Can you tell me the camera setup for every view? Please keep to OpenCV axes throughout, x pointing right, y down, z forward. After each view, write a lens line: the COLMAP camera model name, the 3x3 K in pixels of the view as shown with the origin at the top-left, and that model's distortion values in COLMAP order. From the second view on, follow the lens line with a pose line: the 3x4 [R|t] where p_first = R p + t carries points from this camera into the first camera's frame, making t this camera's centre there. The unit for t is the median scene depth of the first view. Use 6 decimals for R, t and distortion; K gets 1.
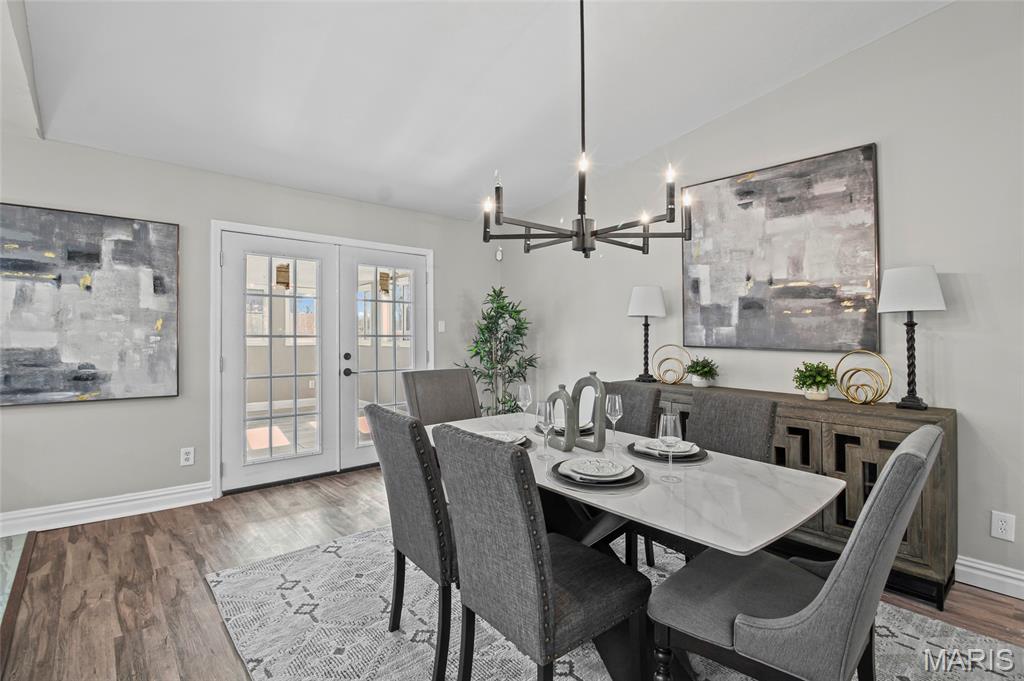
lens RADIAL K [[475.3, 0, 512.1], [0, 475.3, 338.8], [0, 0, 1]] dist [-0.006893, -0.007747]
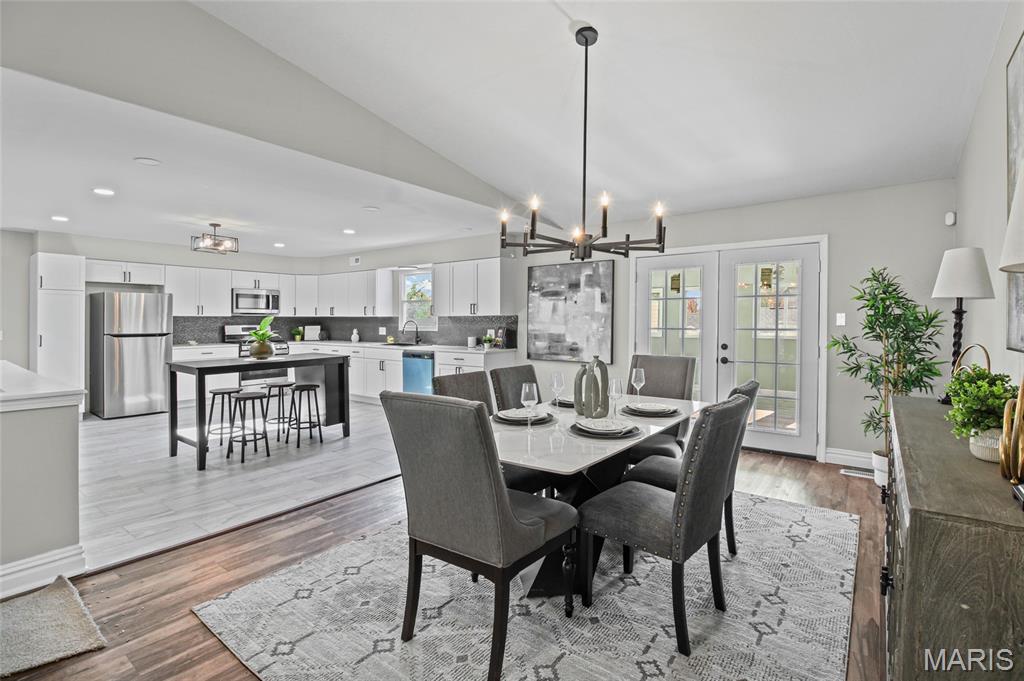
lens RADIAL K [[475.3, 0, 523.4], [0, 475.3, 317.1], [0, 0, 1]] dist [-0.006893, -0.007747]
pose [[0.212088, -0.019863, -0.977049, 0.907273], [-0.015606, 0.999597, -0.023709, 0.000691], [0.977126, 0.020276, 0.211693, 0.382564]]
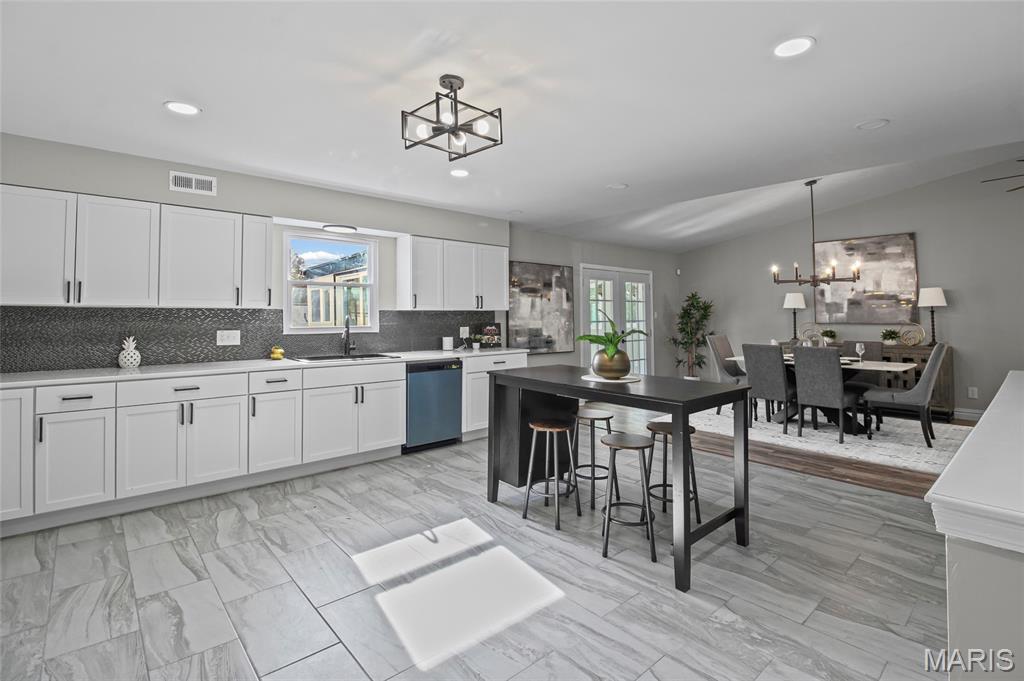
lens RADIAL K [[475.3, 0, 517.7], [0, 475.3, 320.0], [0, 0, 1]] dist [-0.006893, -0.007747]
pose [[0.999832, -0.015673, 0.009547, -1.045838], [0.015785, 0.999806, -0.011763, 0.006358], [-0.009361, 0.011911, 0.999885, -1.116234]]
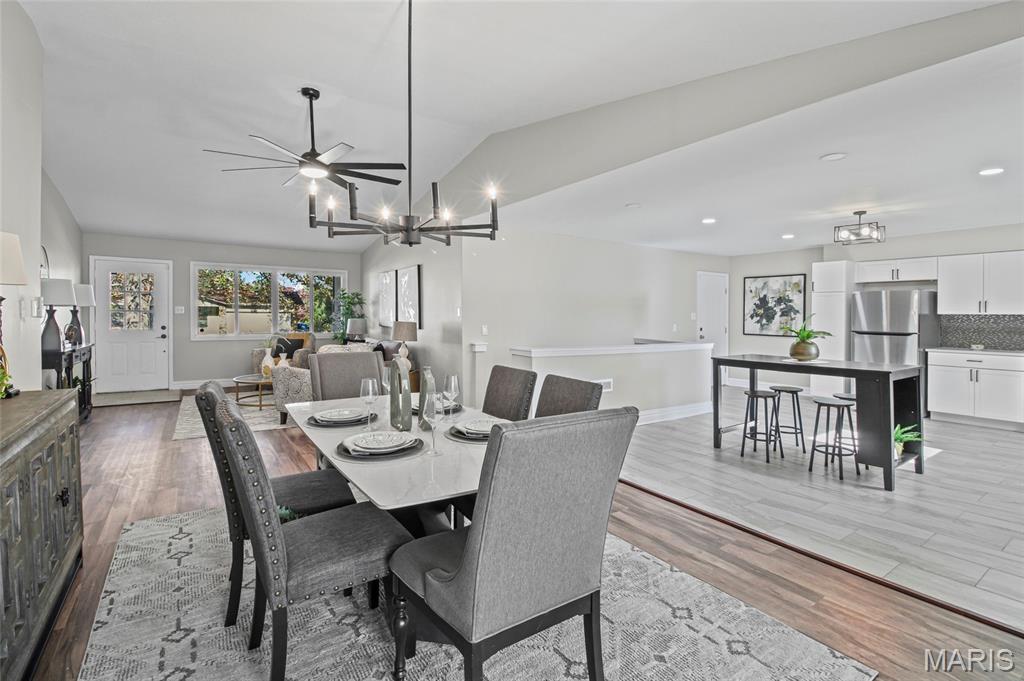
lens RADIAL K [[475.3, 0, 523.5], [0, 475.3, 324.9], [0, 0, 1]] dist [-0.006893, -0.007747]
pose [[-0.993430, -0.026176, 0.111410, -0.146302], [-0.021830, 0.998959, 0.040058, -0.028764], [-0.112343, 0.037363, -0.992967, 1.369908]]
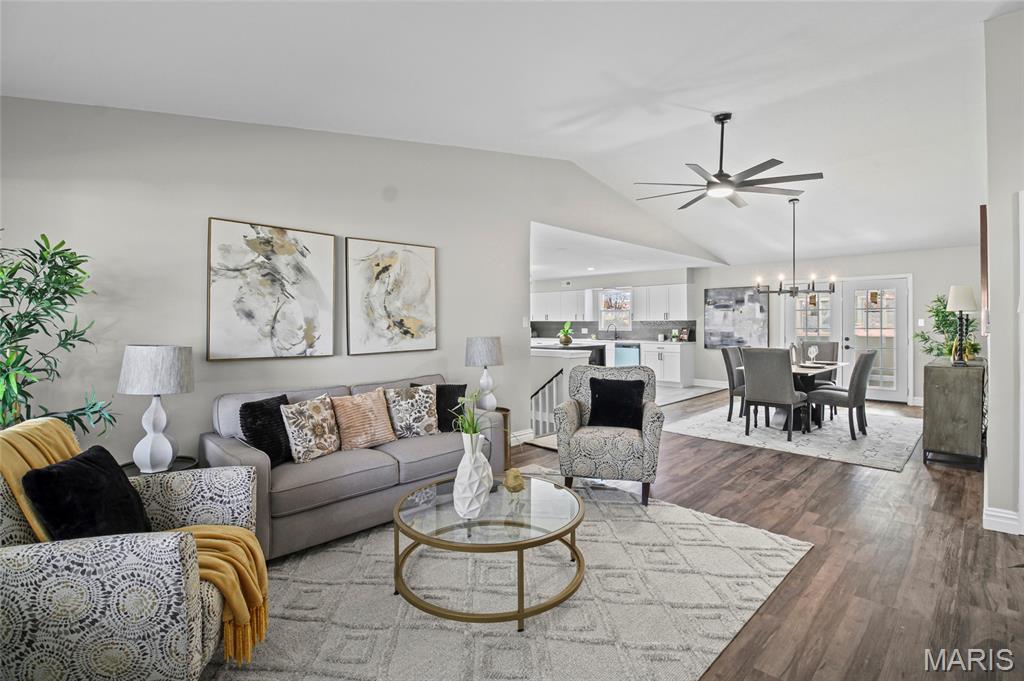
lens RADIAL K [[475.3, 0, 517.4], [0, 475.3, 310.3], [0, 0, 1]] dist [-0.006893, -0.007747]
pose [[0.064904, -0.040554, -0.997067, 2.001494], [-0.016327, 0.998997, -0.041696, 0.030600], [0.997758, 0.018985, 0.064177, -0.615634]]
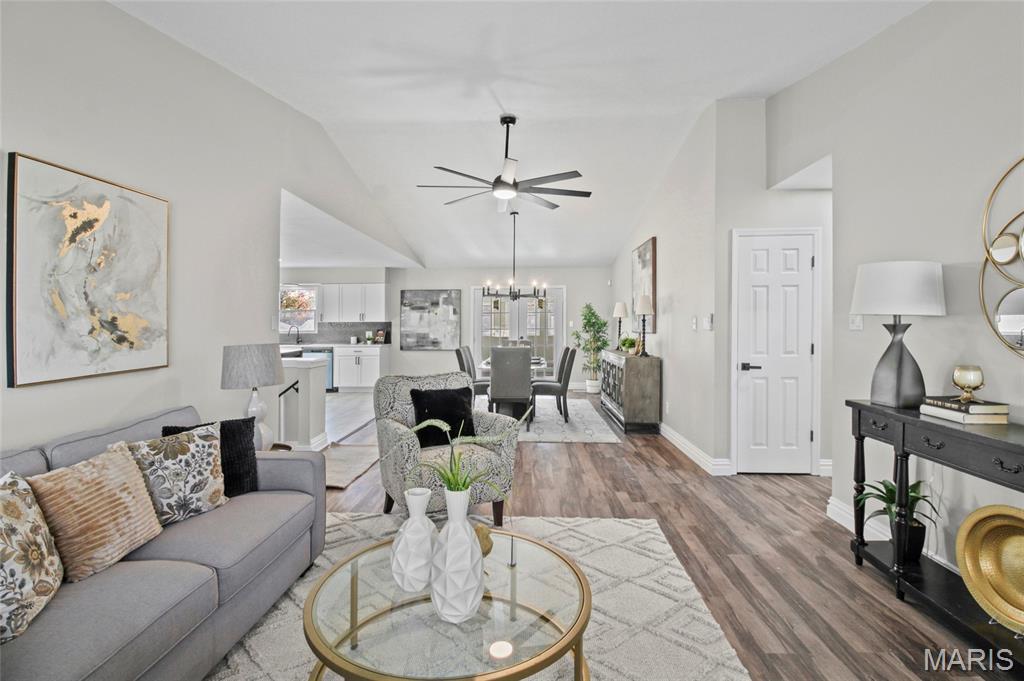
lens RADIAL K [[485.5, 0, 502.9], [0, 485.5, 310.2], [0, 0, 1]] dist [-0.002319, -0.009865]
pose [[0.712711, -0.036588, -0.700503, 1.639835], [0.000025, 0.998640, -0.052135, 0.035345], [0.701457, 0.037140, 0.711743, -0.965126]]
